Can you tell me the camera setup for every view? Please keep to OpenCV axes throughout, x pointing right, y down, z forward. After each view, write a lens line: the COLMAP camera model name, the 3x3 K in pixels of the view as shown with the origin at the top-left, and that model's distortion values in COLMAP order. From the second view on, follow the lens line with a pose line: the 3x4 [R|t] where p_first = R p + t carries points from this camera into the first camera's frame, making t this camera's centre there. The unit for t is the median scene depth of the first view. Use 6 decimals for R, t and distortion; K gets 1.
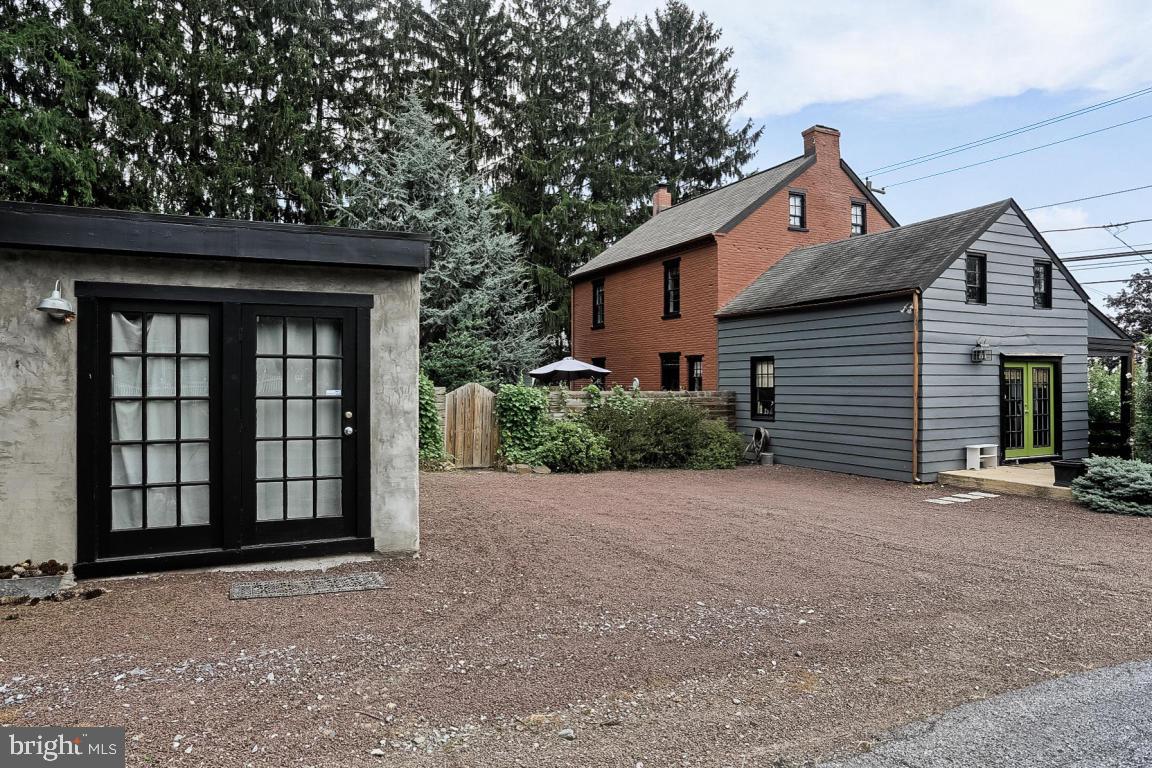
lens RADIAL K [[735.5, 0, 580.2], [0, 735.5, 380.9], [0, 0, 1]] dist [-0.026860, 0.001777]
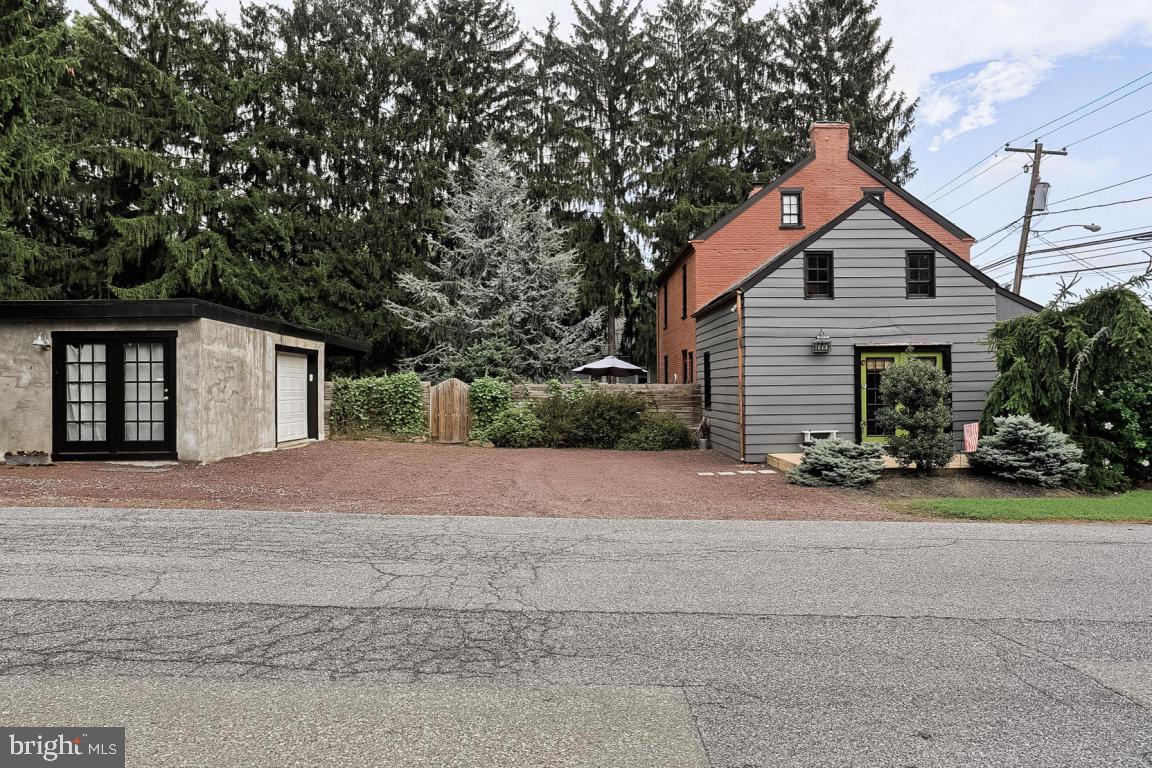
lens RADIAL K [[806.3, 0, 572.1], [0, 806.3, 385.2], [0, 0, 1]] dist [-0.030154, 0.015083]
pose [[0.901179, -0.007047, -0.433390, 0.735283], [0.007980, 0.999968, 0.000335, 0.017907], [0.433374, -0.003760, 0.901206, -0.222239]]
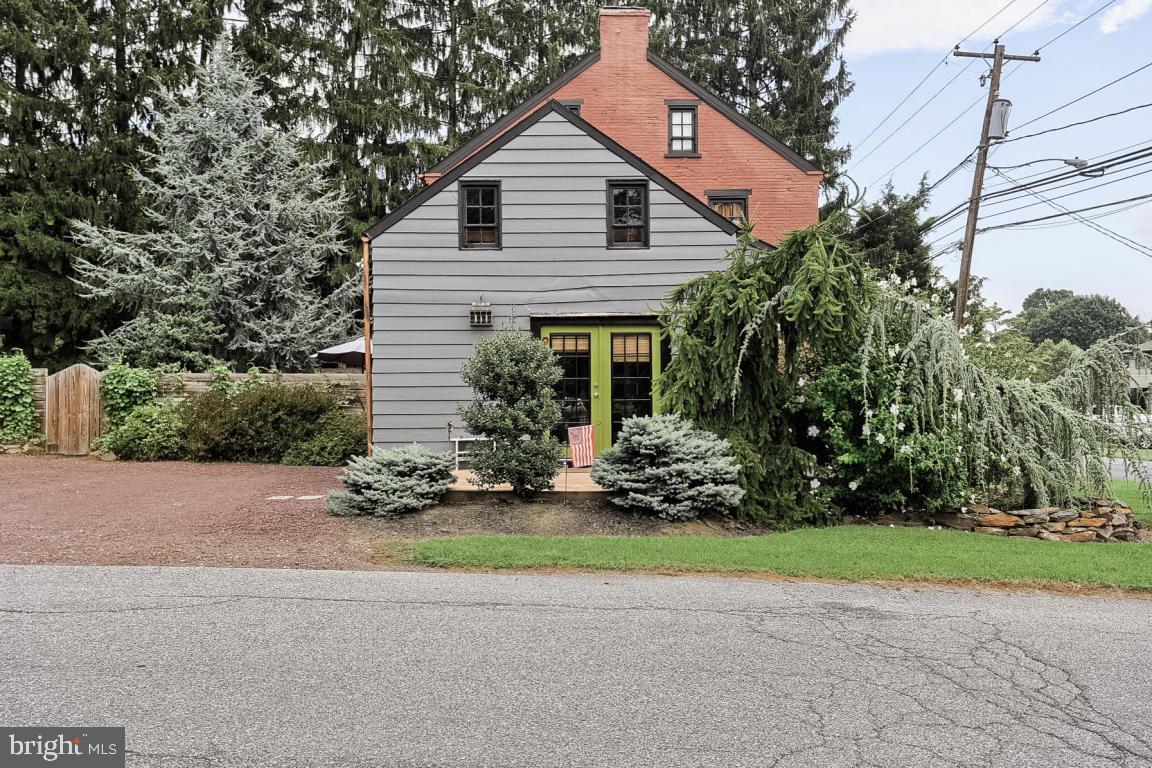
lens RADIAL K [[1052.1, 0, 577.4], [0, 1052.1, 393.0], [0, 0, 1]] dist [0.012330, 0.000000]
pose [[0.899706, 0.000228, -0.436497, 1.116470], [0.003577, 0.999962, 0.007896, 0.034222], [0.436482, -0.008665, 0.899671, 0.071521]]
